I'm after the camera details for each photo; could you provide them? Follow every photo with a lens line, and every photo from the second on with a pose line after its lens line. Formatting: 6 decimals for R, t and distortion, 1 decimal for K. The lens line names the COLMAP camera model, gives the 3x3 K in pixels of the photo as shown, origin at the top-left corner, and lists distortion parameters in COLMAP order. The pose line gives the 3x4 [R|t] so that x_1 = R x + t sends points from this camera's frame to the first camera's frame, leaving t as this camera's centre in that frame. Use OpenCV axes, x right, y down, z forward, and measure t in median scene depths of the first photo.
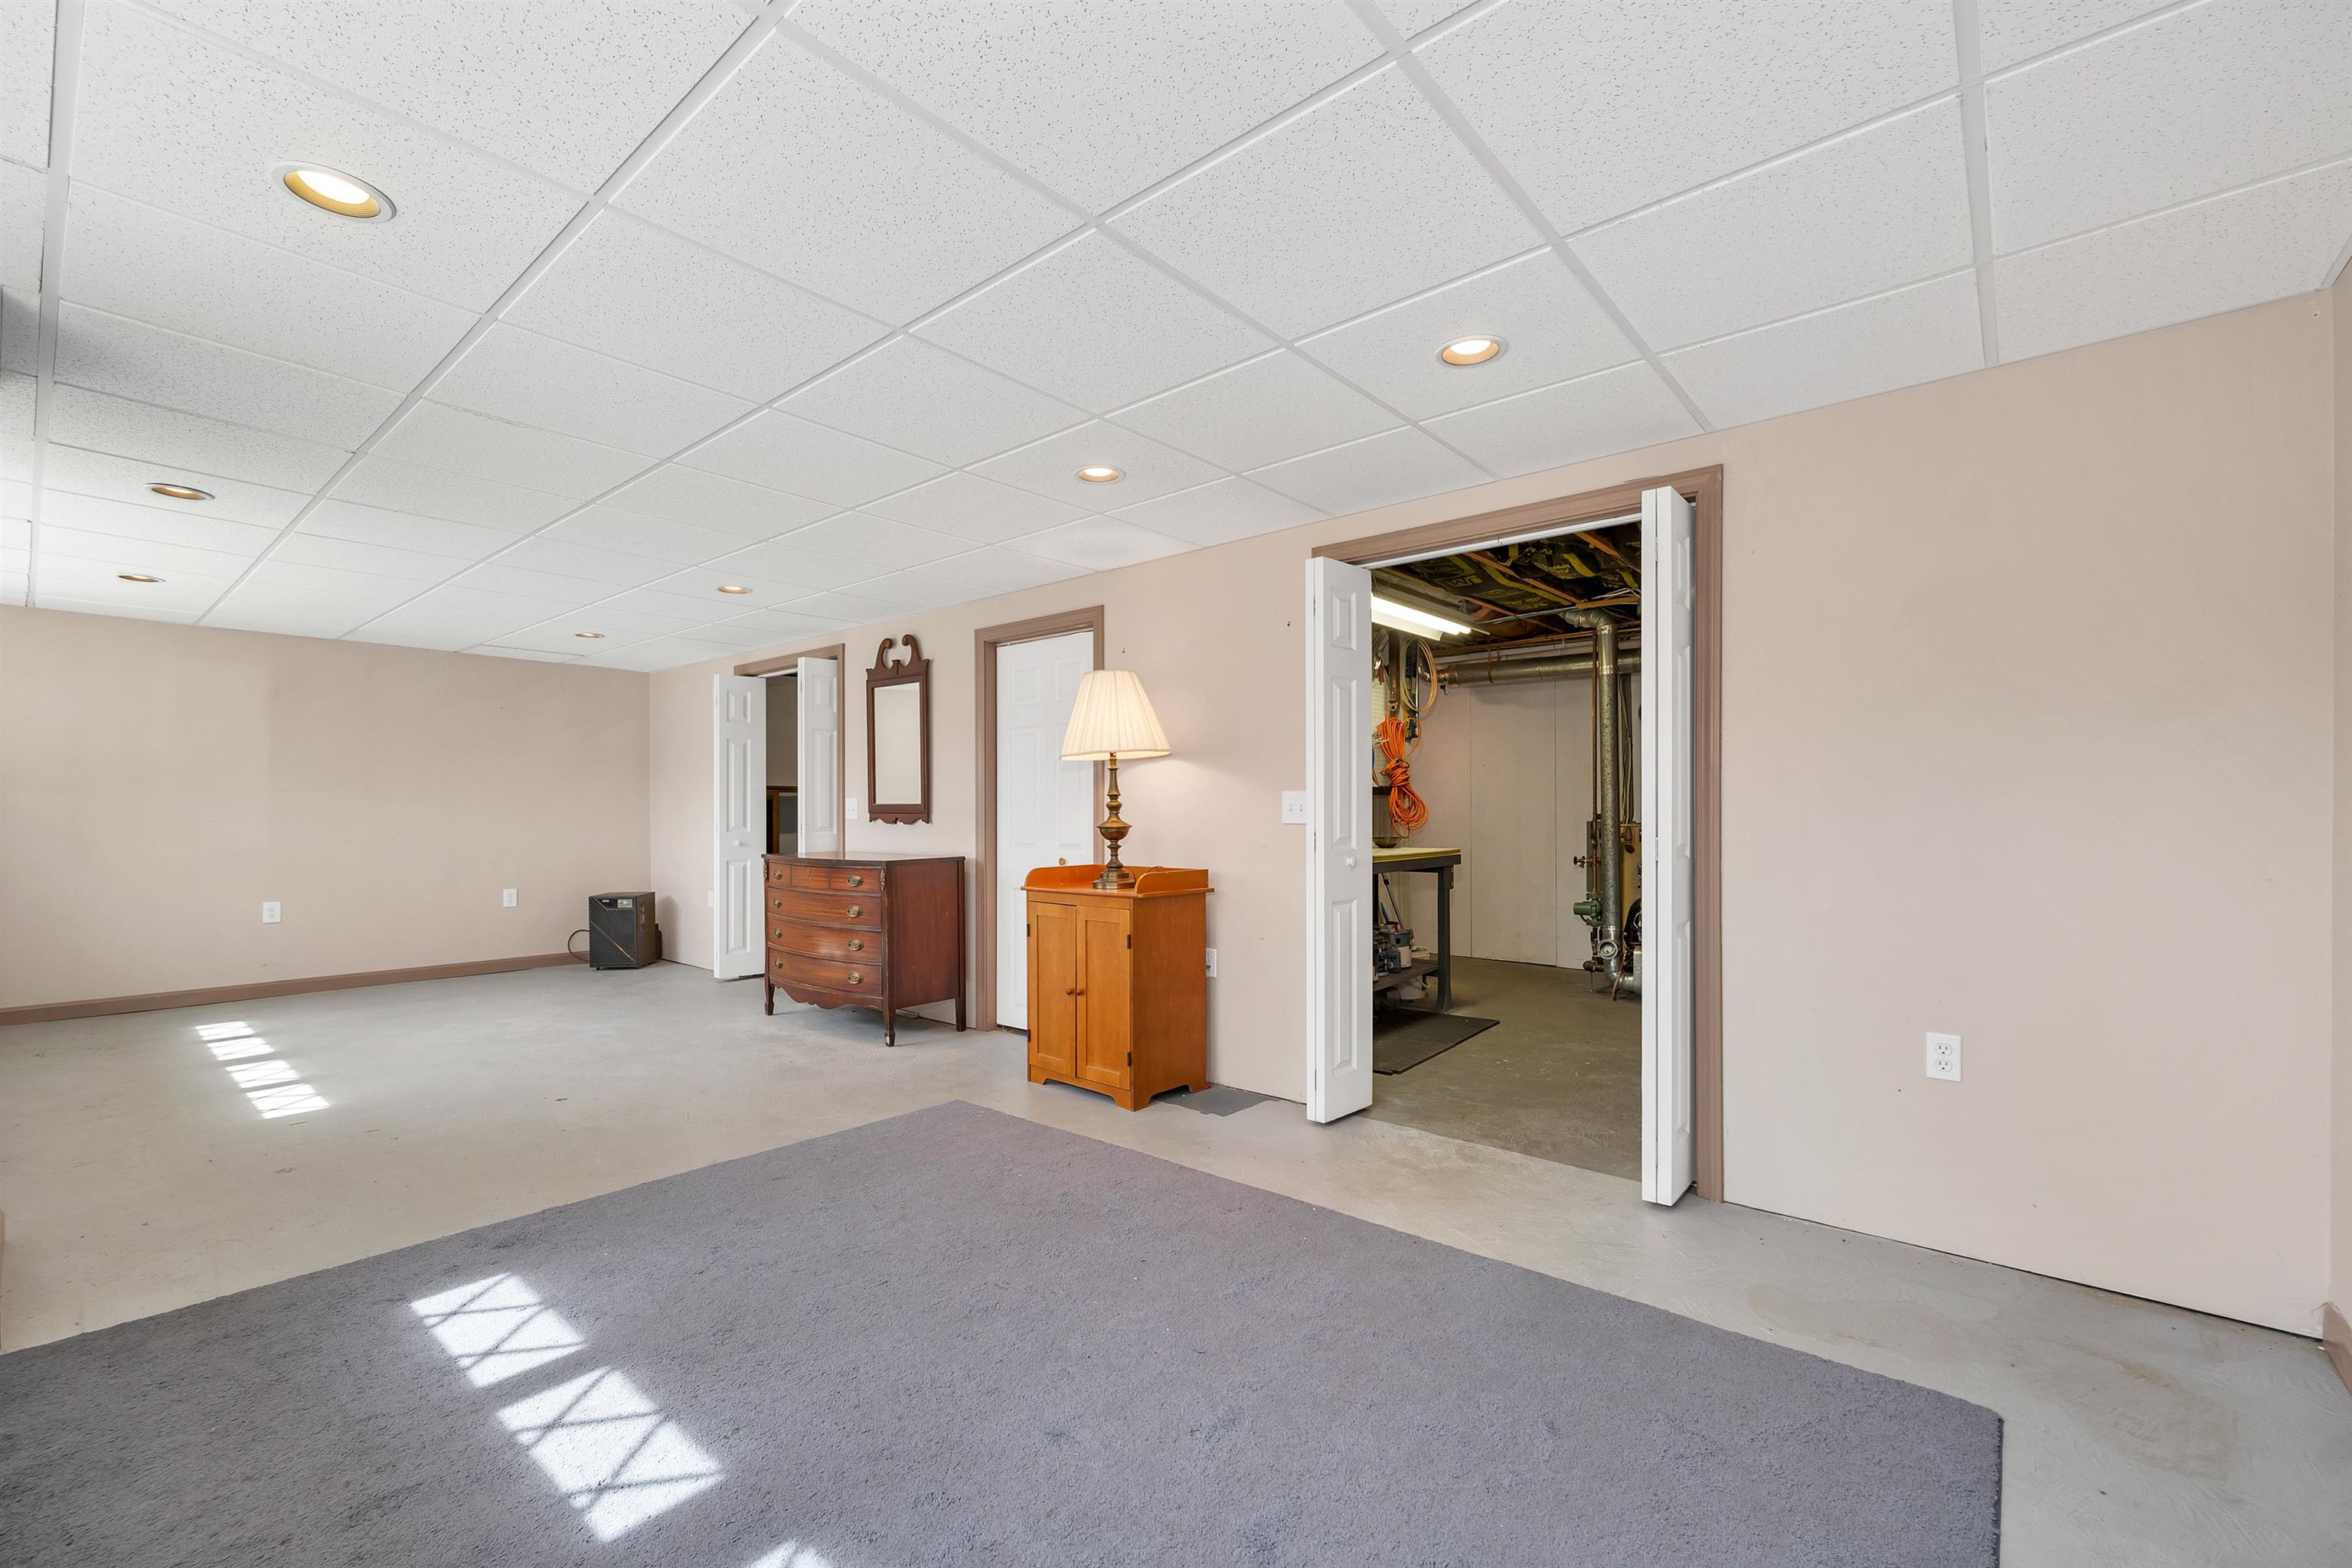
lens RADIAL K [[988.7, 0, 1174.2], [0, 988.7, 801.7], [0, 0, 1]] dist [0.002352, -0.000052]
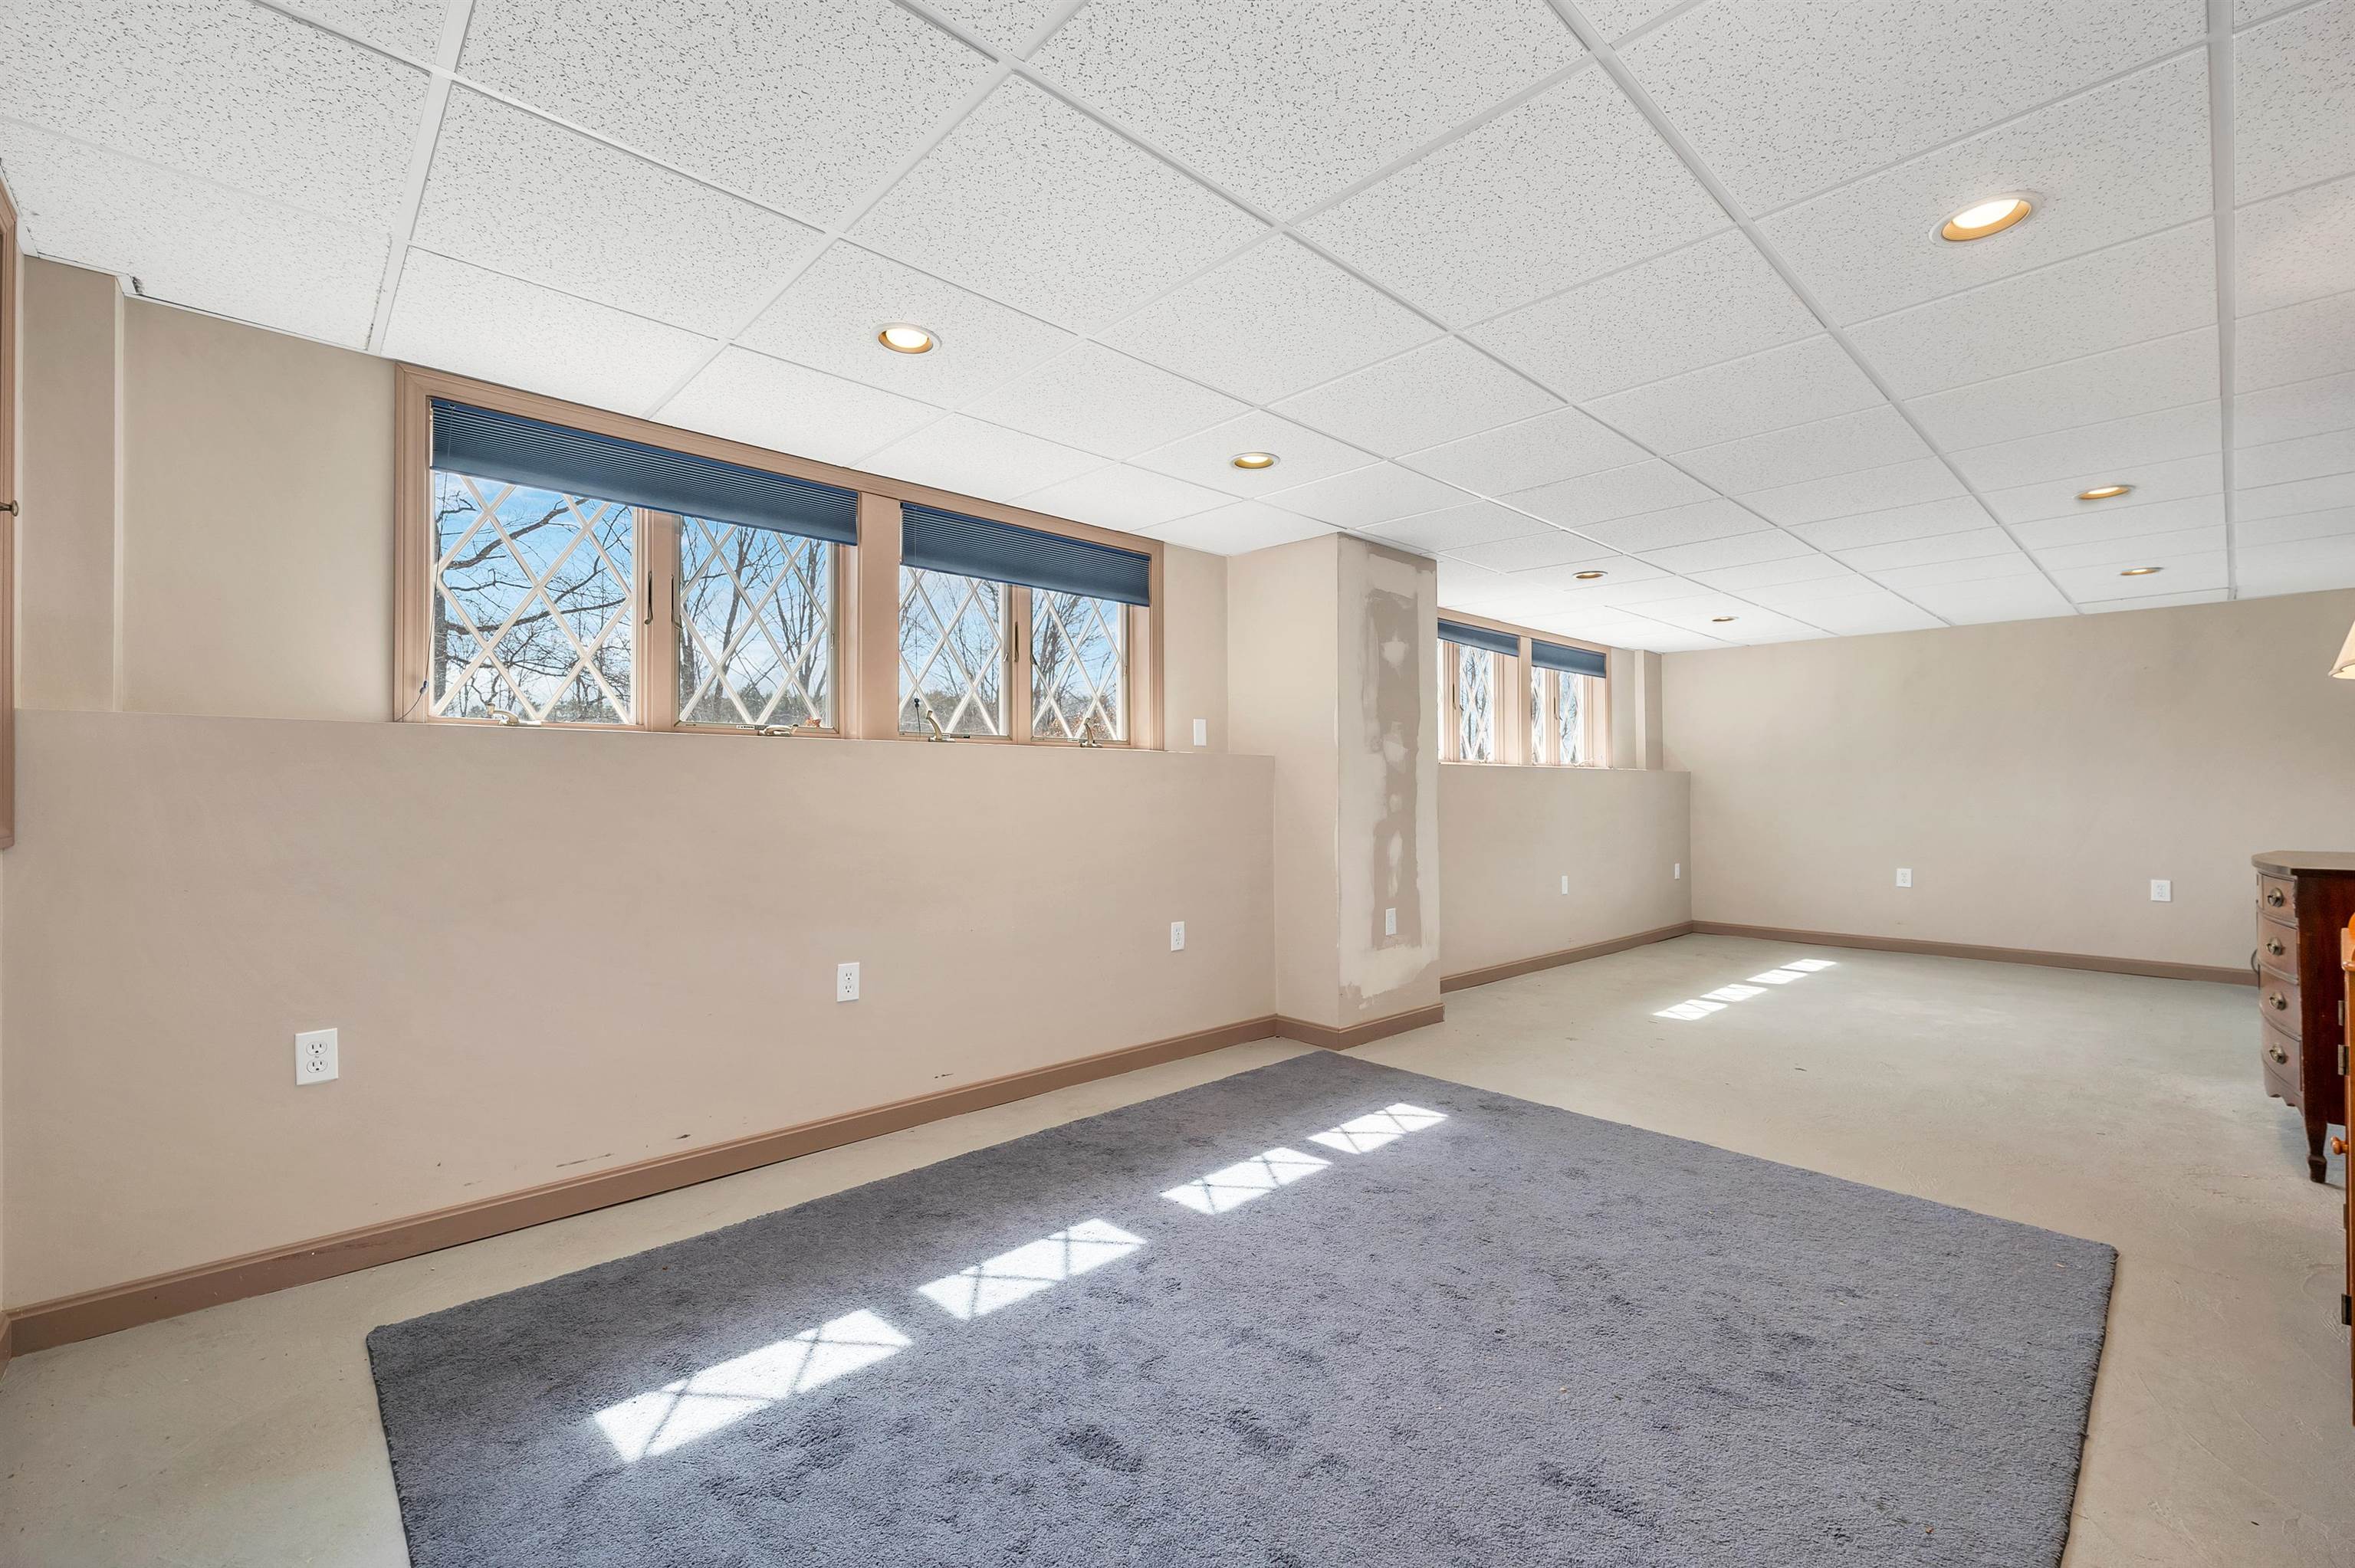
lens RADIAL K [[989.2, 0, 1185.7], [0, 989.2, 781.2], [0, 0, 1]] dist [0.001973, -0.000279]
pose [[-0.109653, -0.003985, -0.993962, 0.828879], [0.010176, 0.999935, -0.005132, 0.001265], [0.993918, -0.010677, -0.109605, 0.846903]]
